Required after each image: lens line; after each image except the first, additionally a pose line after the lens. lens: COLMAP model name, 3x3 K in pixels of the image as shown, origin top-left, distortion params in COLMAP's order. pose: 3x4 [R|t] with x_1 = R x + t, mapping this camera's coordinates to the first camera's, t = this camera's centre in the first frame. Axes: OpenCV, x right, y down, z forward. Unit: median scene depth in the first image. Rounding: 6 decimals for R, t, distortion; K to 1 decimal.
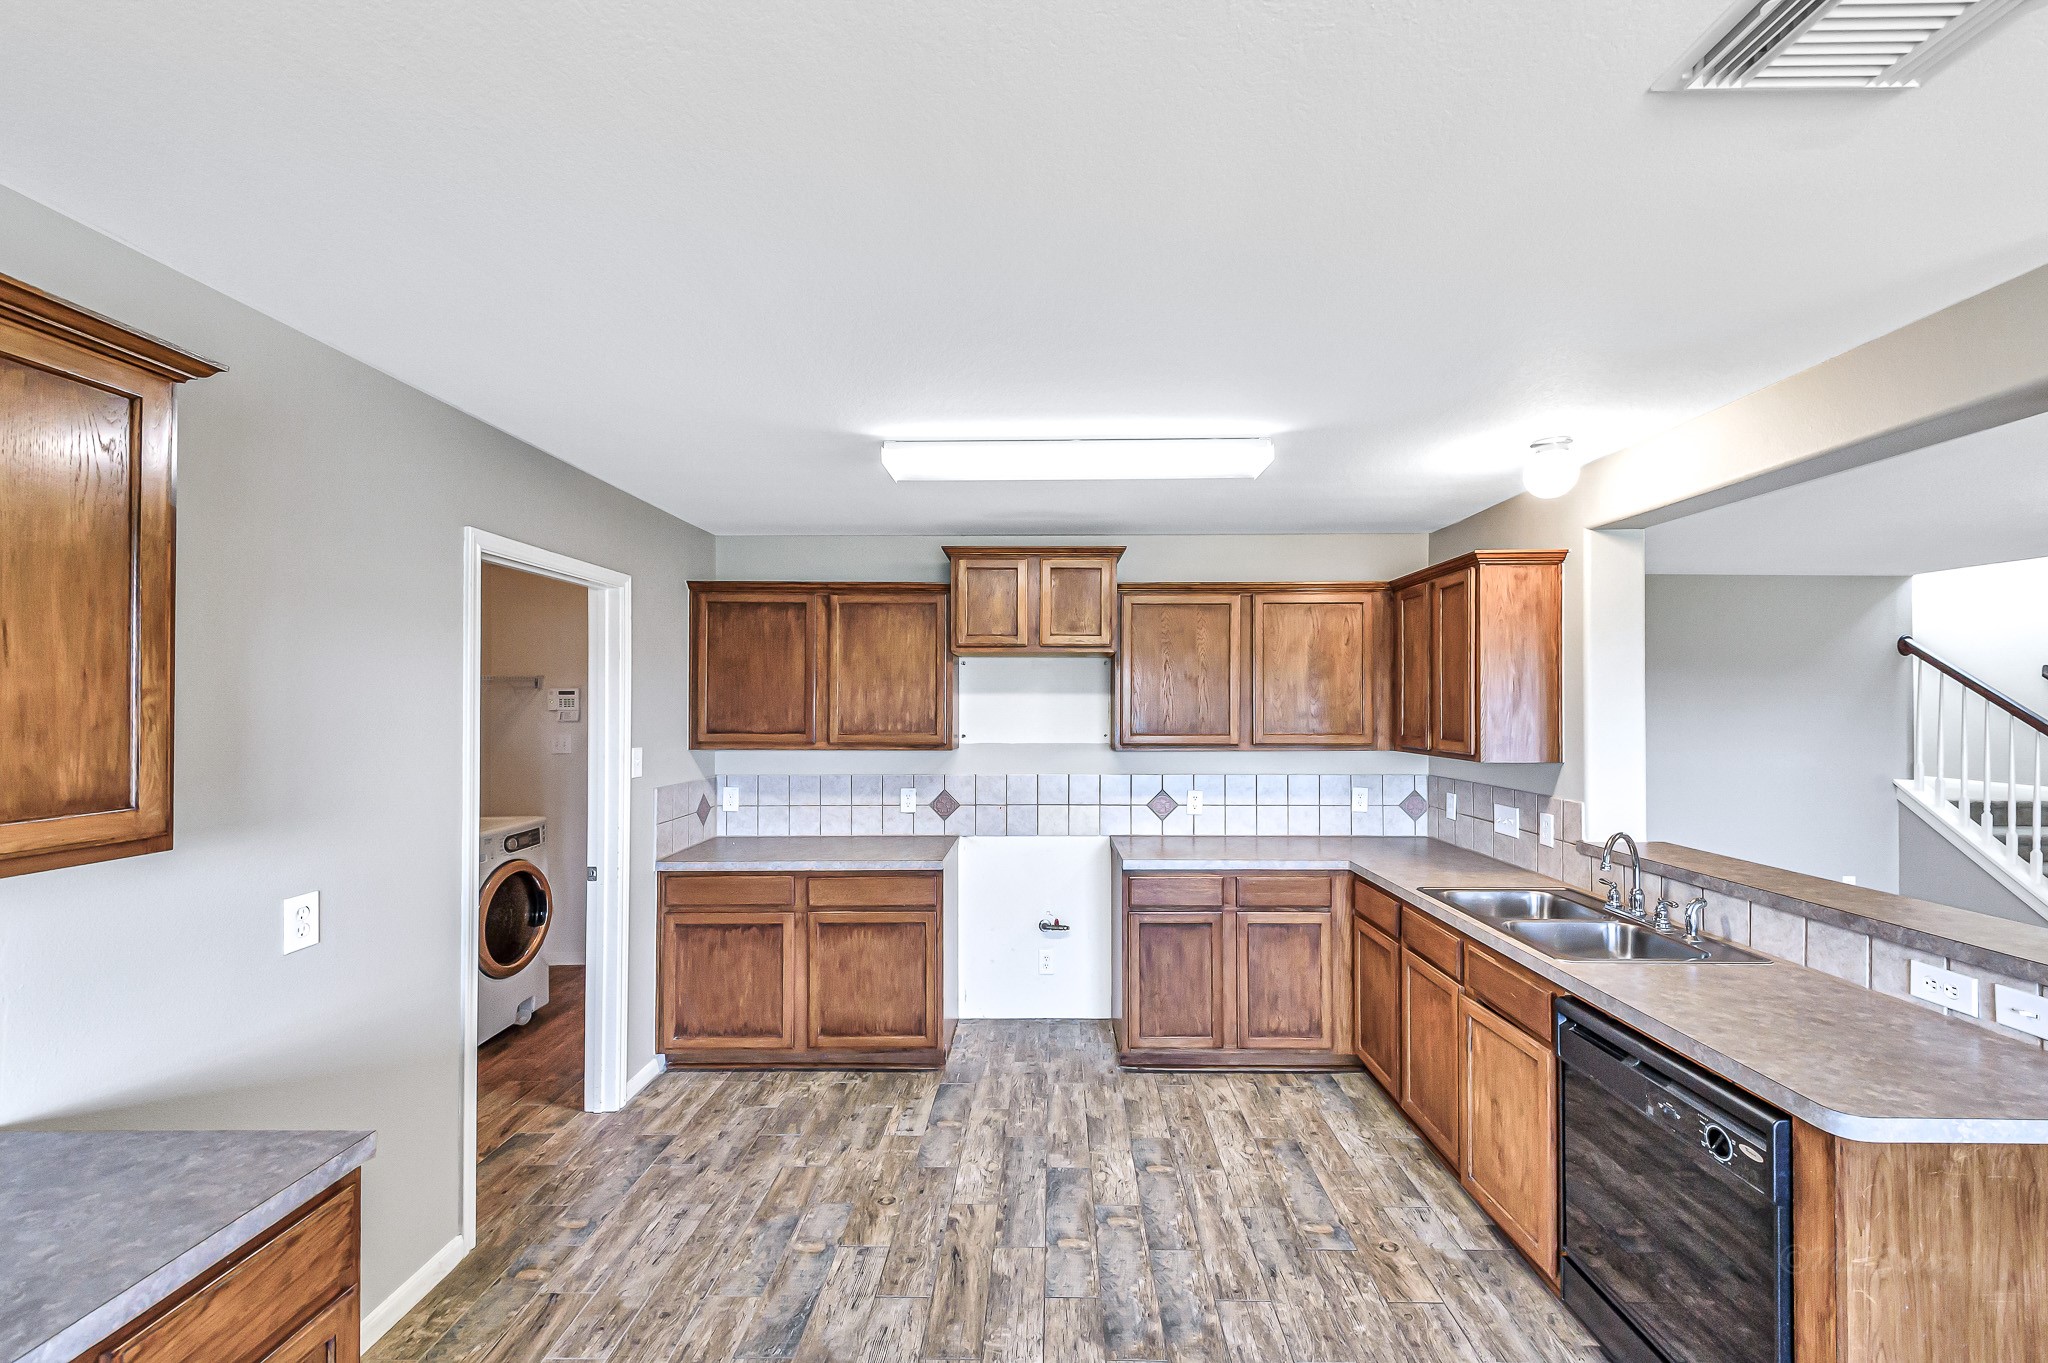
lens RADIAL K [[819.7, 0, 1041.8], [0, 819.7, 701.9], [0, 0, 1]] dist [0.017054, -0.004412]
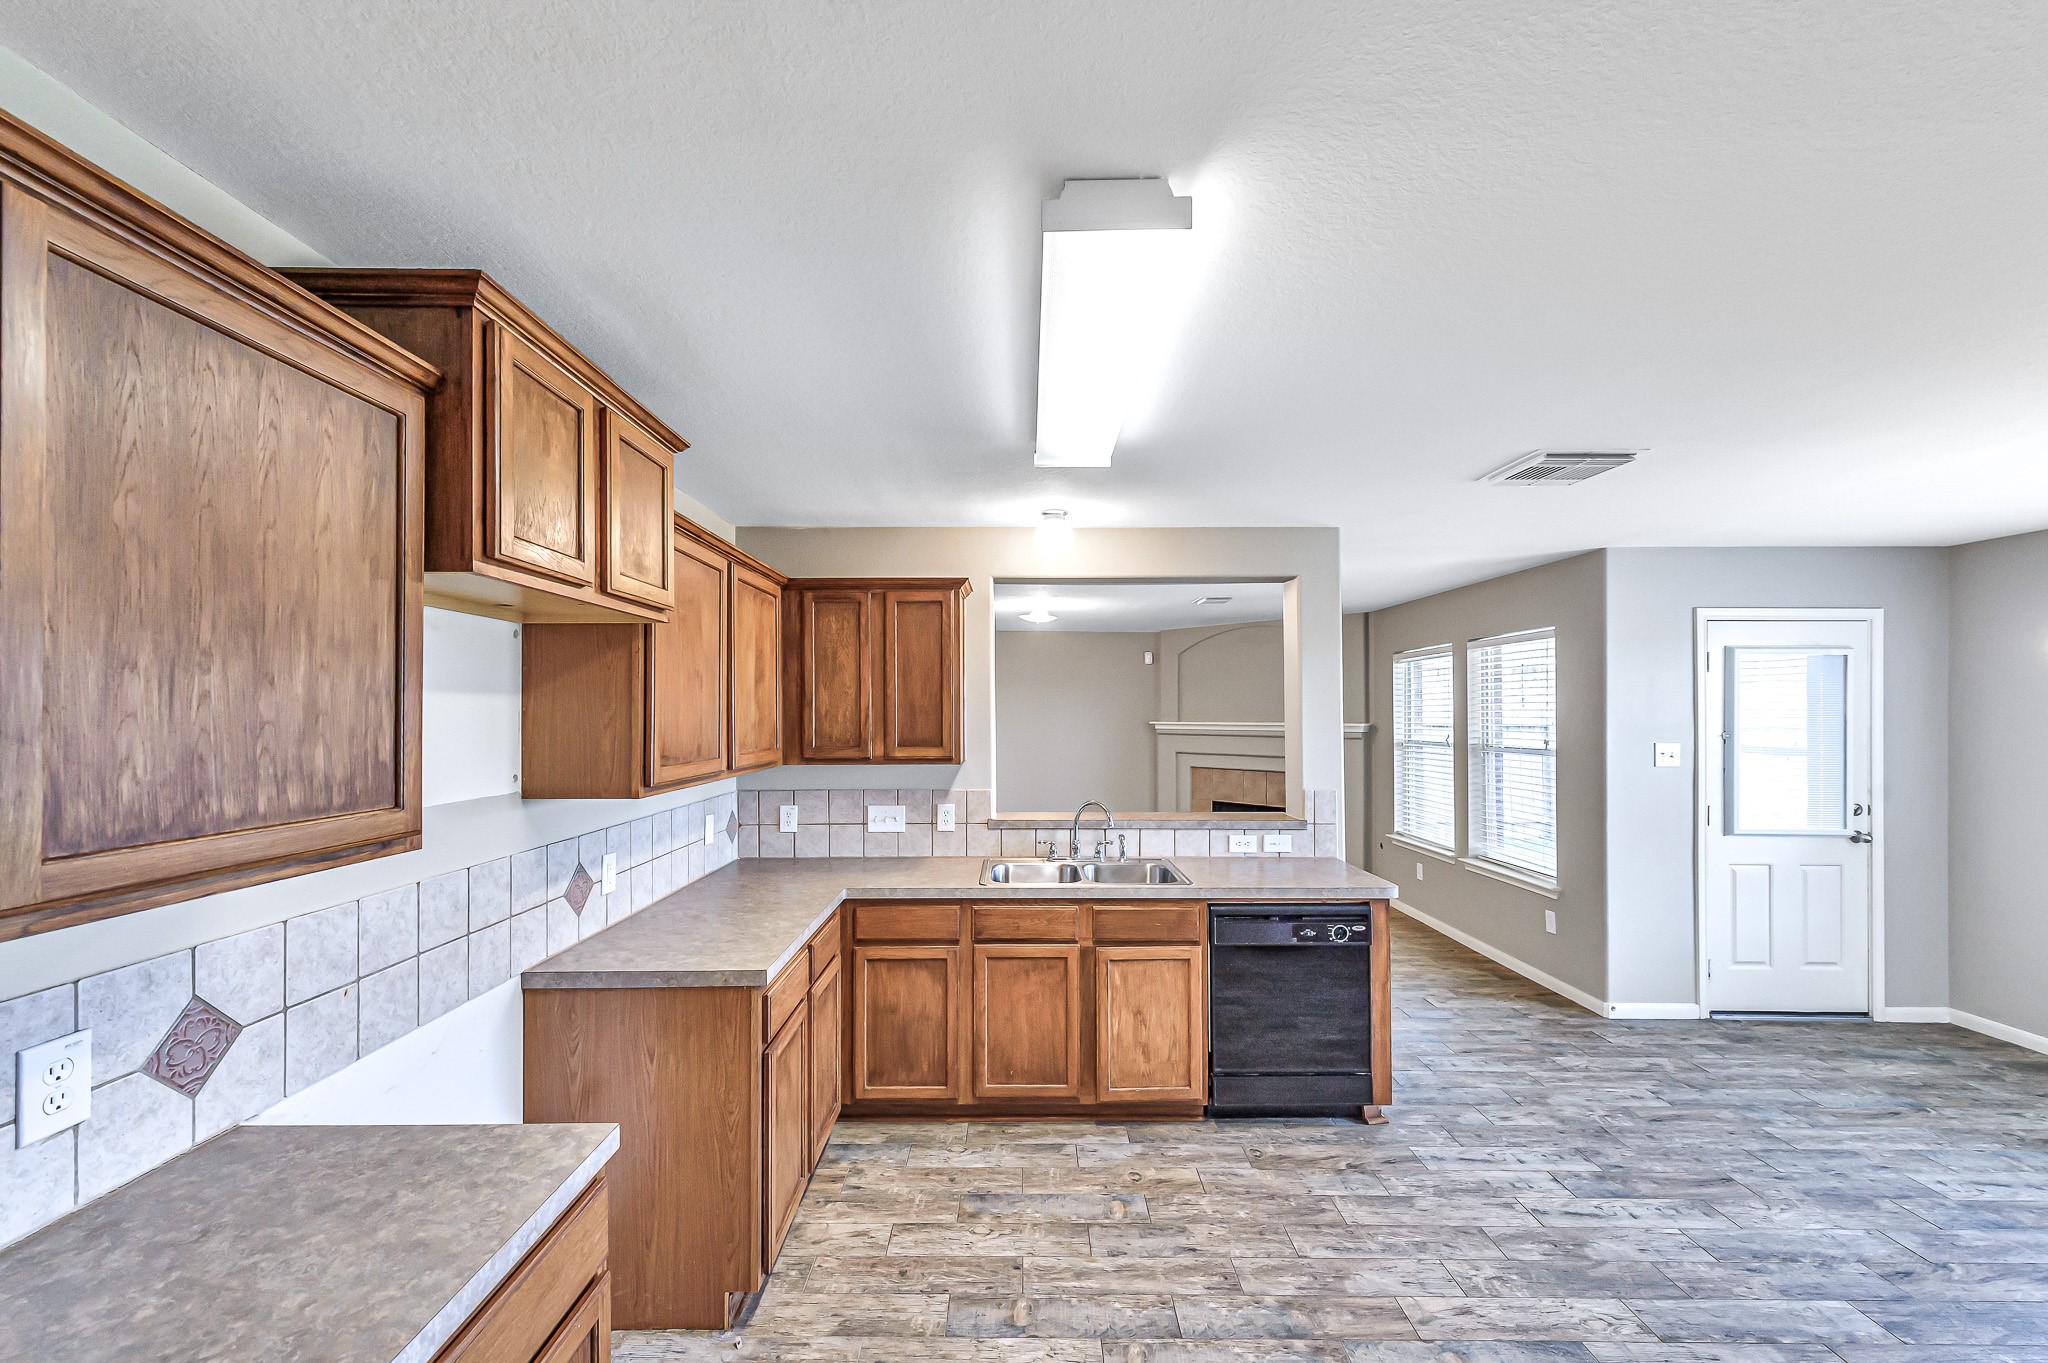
lens RADIAL K [[819.7, 0, 1003.9], [0, 819.7, 709.4], [0, 0, 1]] dist [0.017054, -0.004412]
pose [[-0.016163, 0.002707, 0.999866, -0.533147], [0.001209, 0.999996, -0.002687, 0.001114], [-0.999869, 0.001166, -0.016166, 0.862880]]
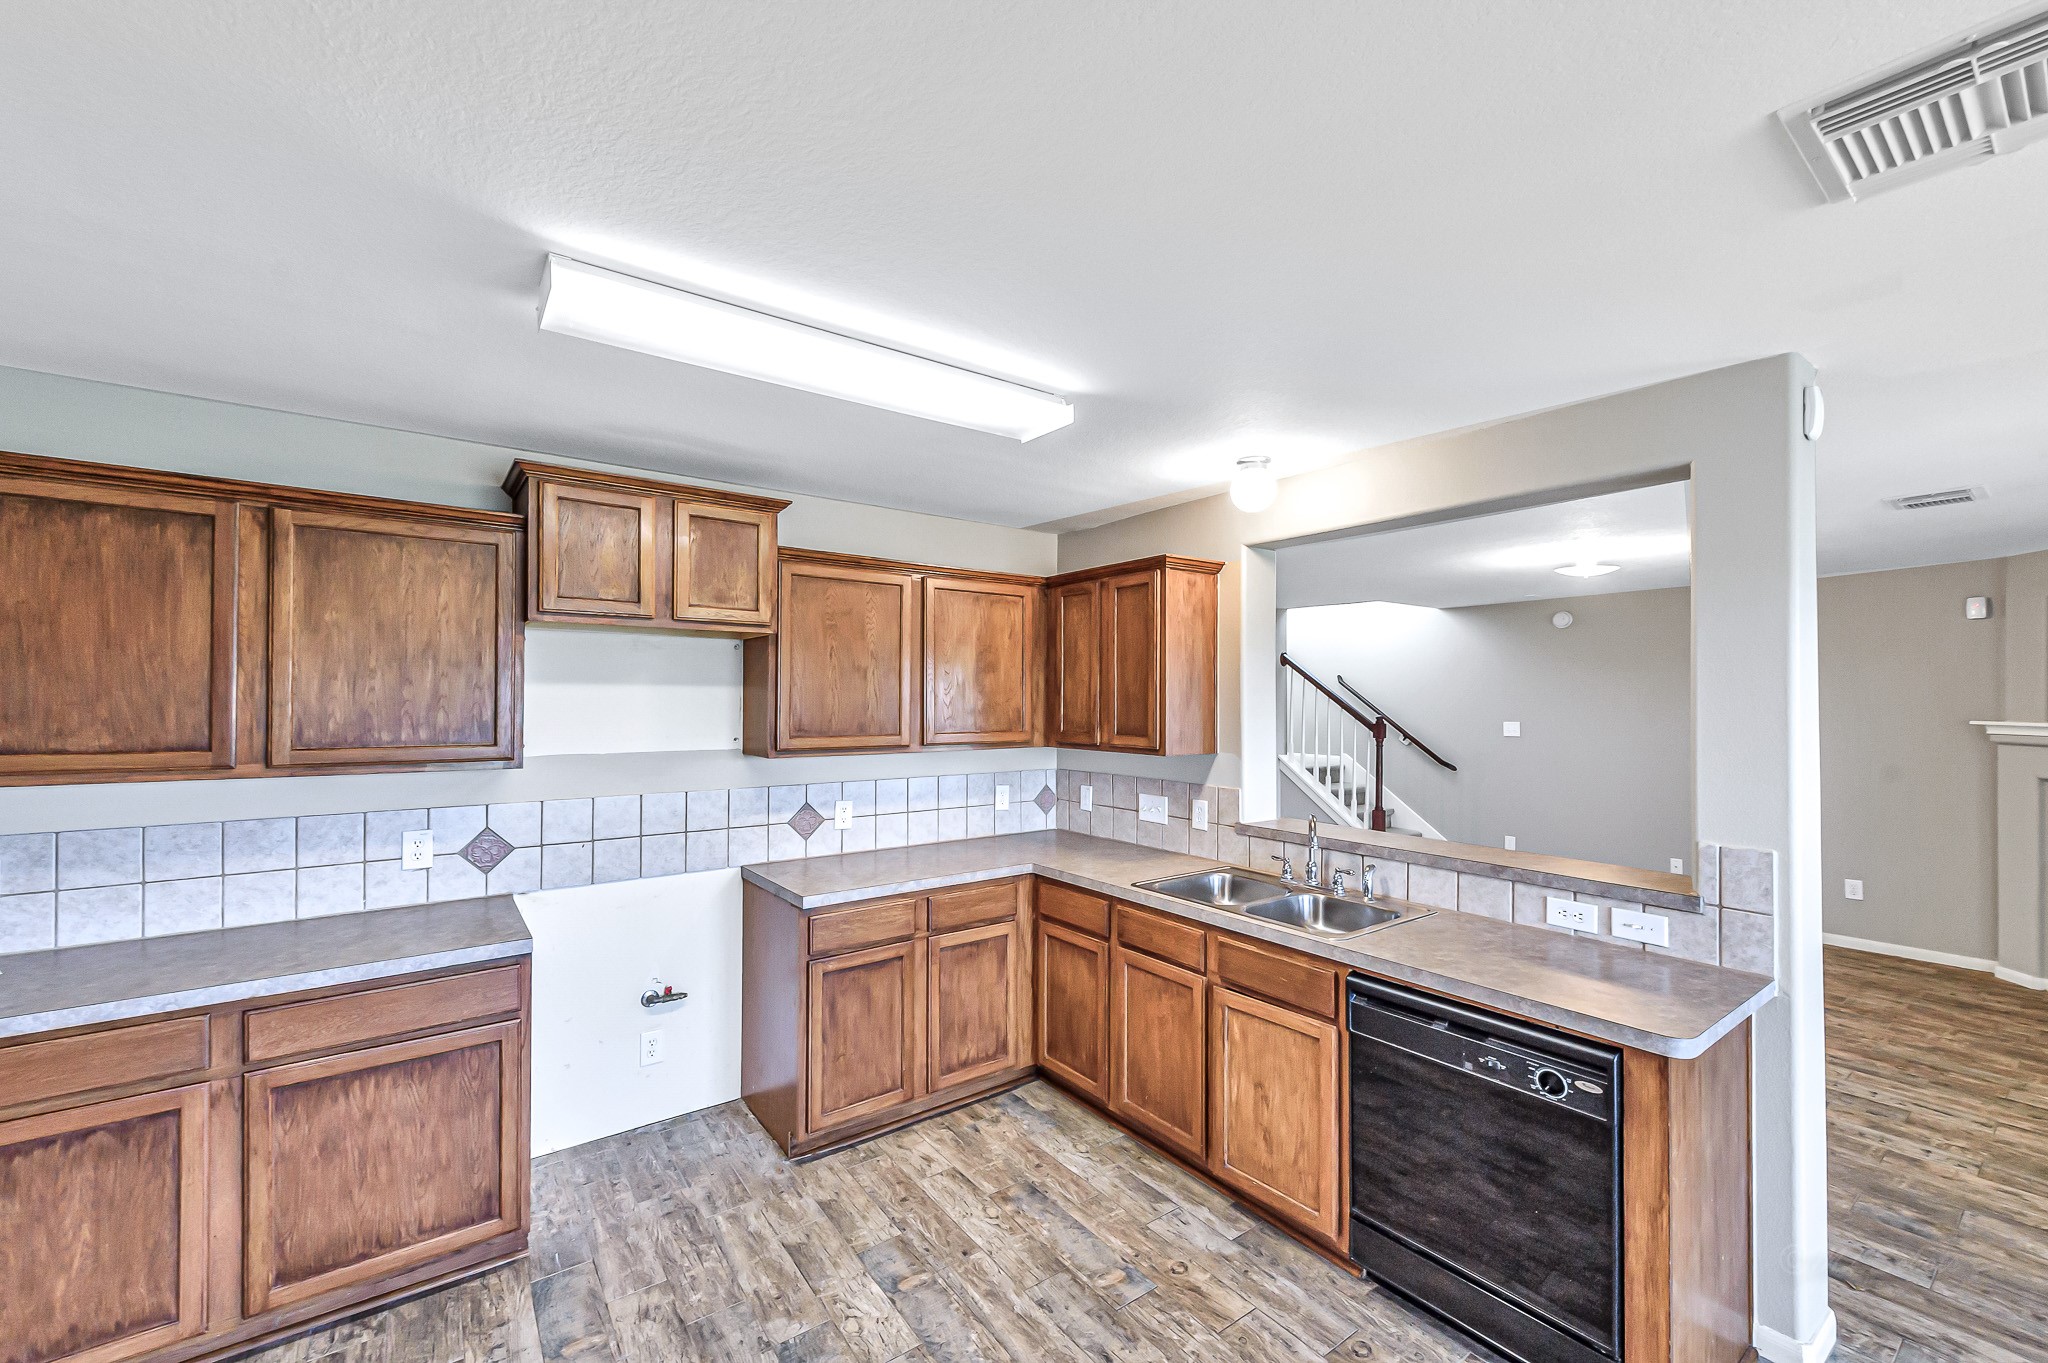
lens RADIAL K [[819.7, 0, 1026.8], [0, 819.7, 697.7], [0, 0, 1]] dist [0.017054, -0.004412]
pose [[0.795587, 0.004010, 0.605826, -0.216463], [-0.004861, 0.999988, -0.000235, 0.000091], [-0.605819, -0.002758, 0.795597, 0.249632]]
